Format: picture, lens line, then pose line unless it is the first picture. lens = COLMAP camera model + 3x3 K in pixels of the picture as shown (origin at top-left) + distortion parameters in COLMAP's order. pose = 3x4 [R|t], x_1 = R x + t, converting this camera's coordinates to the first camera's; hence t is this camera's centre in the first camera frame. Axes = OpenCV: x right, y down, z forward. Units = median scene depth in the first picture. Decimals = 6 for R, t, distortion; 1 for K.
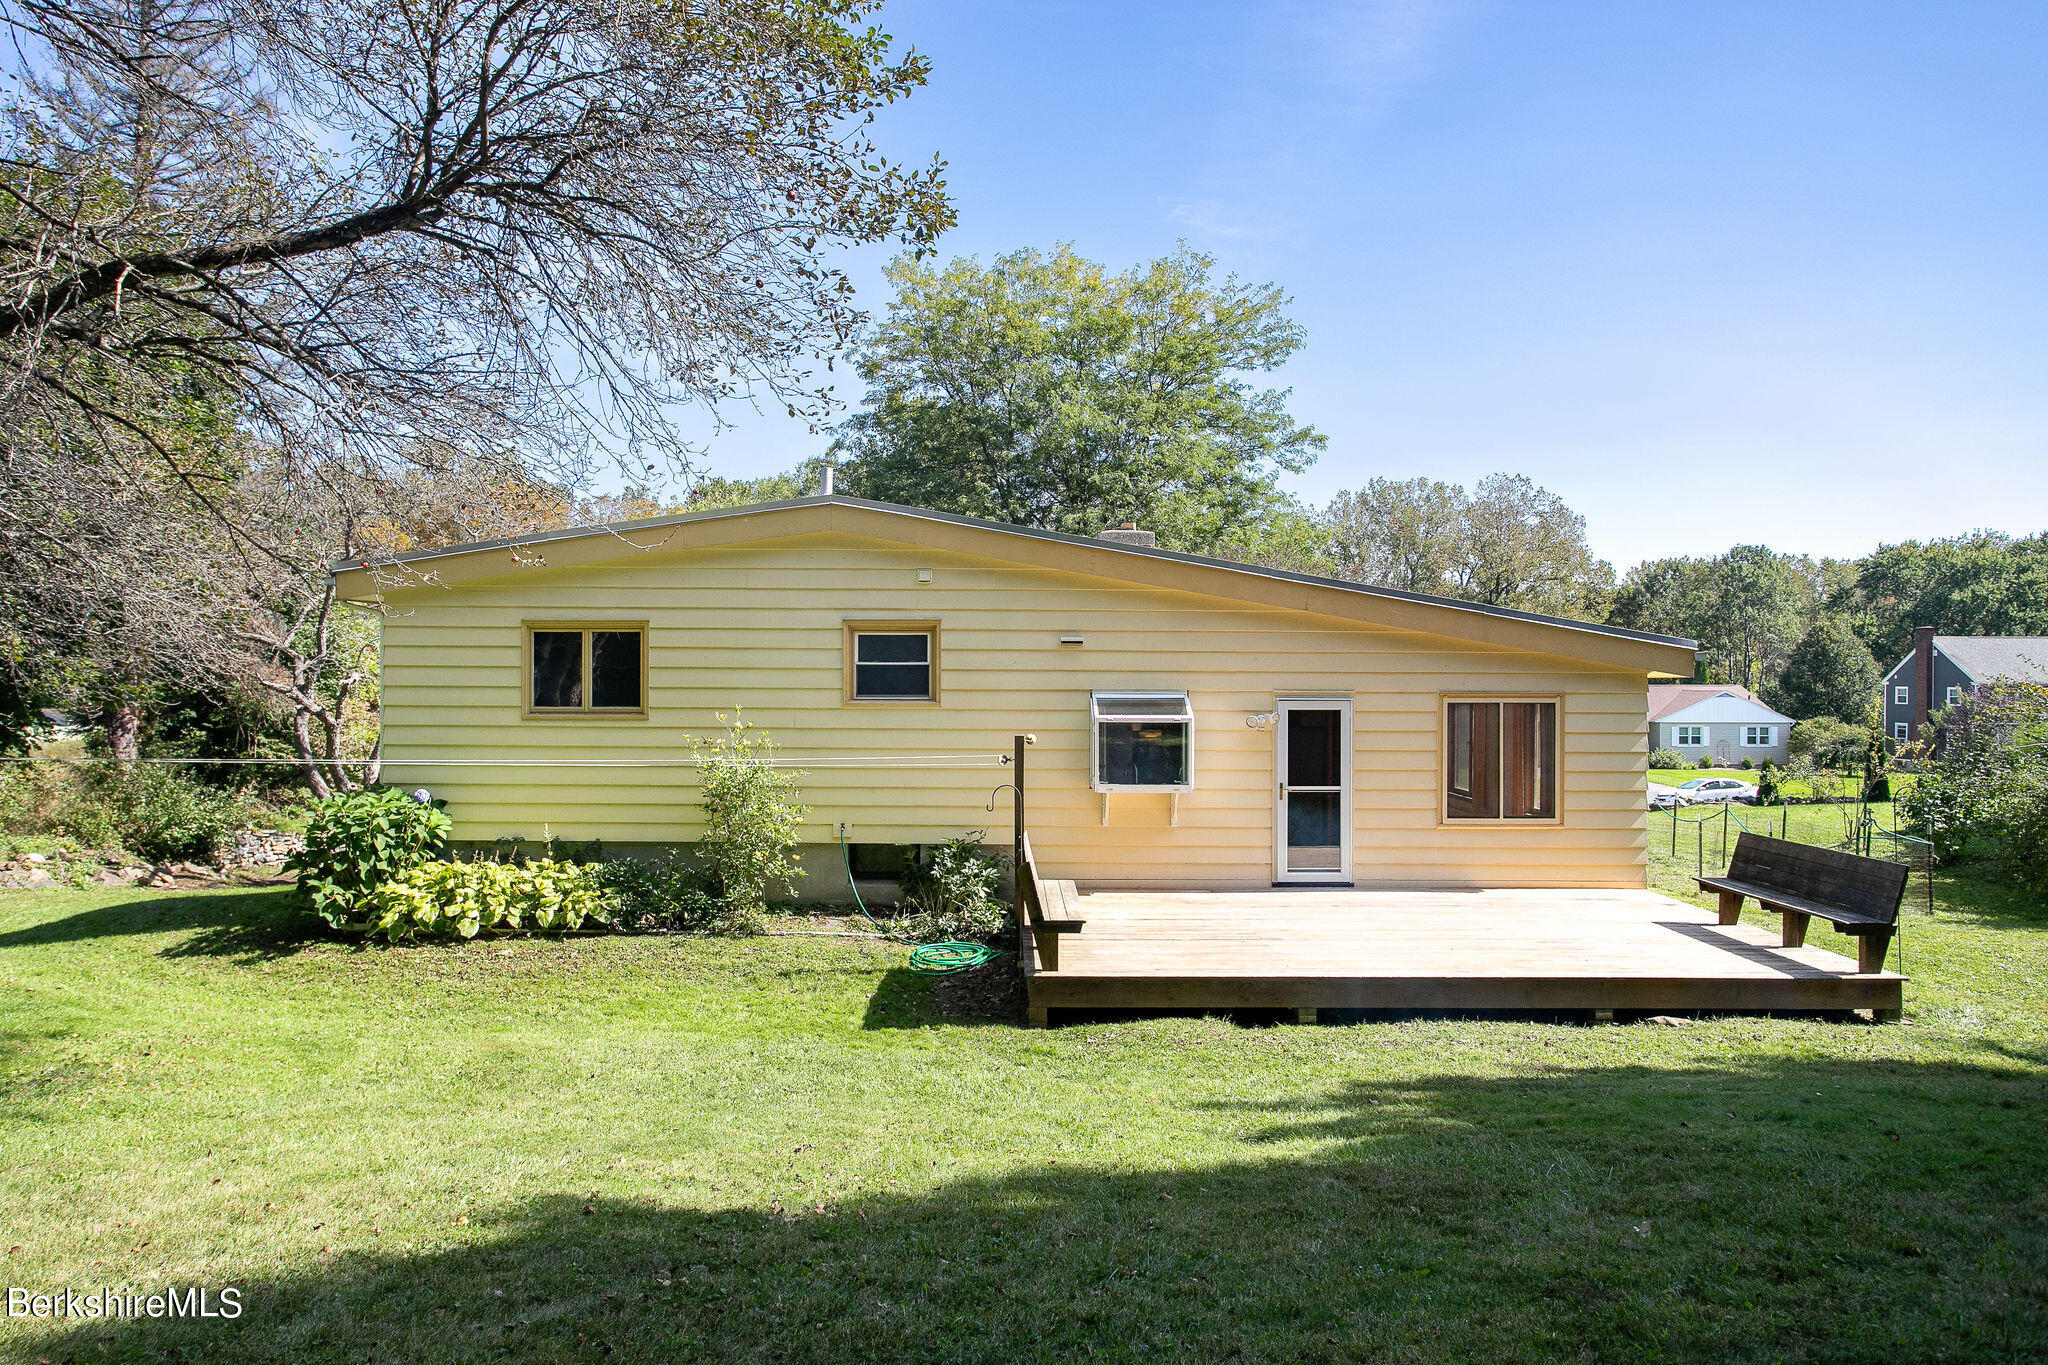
lens RADIAL K [[1465.7, 0, 1024.0], [0, 1465.7, 682.5], [0, 0, 1]] dist [-0.007846, 0.001050]
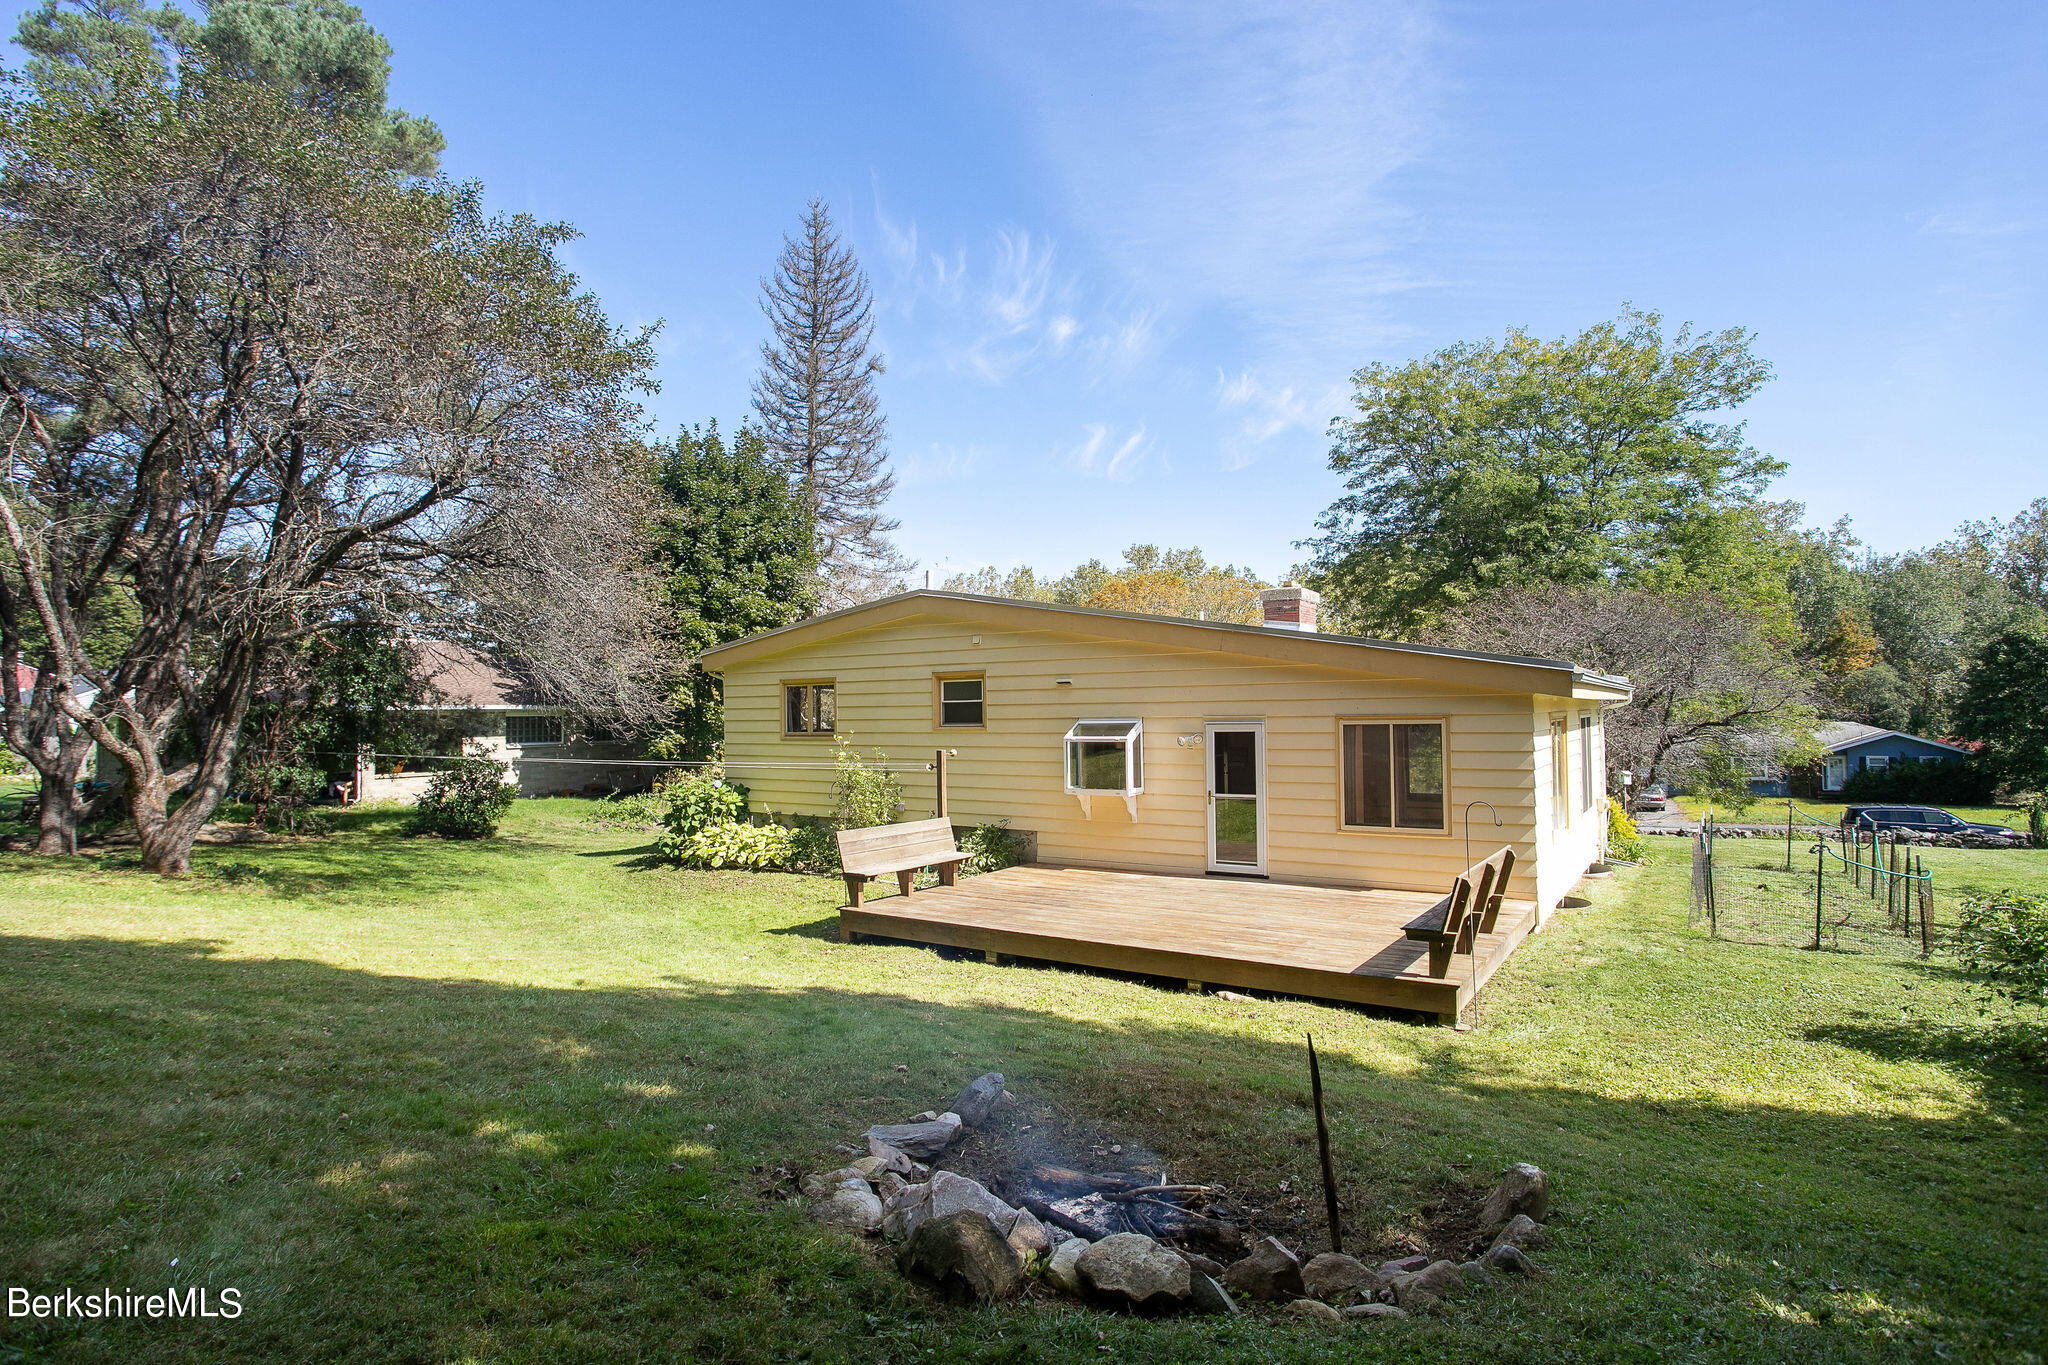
lens RADIAL K [[1173.4, 0, 1024.0], [0, 1173.4, 682.5], [0, 0, 1]] dist [-0.041617, -0.000195]
pose [[0.793698, -0.031133, -0.607514, 0.655403], [0.013605, 0.999348, -0.033438, 0.008018], [0.608159, 0.018275, 0.793605, 0.116478]]
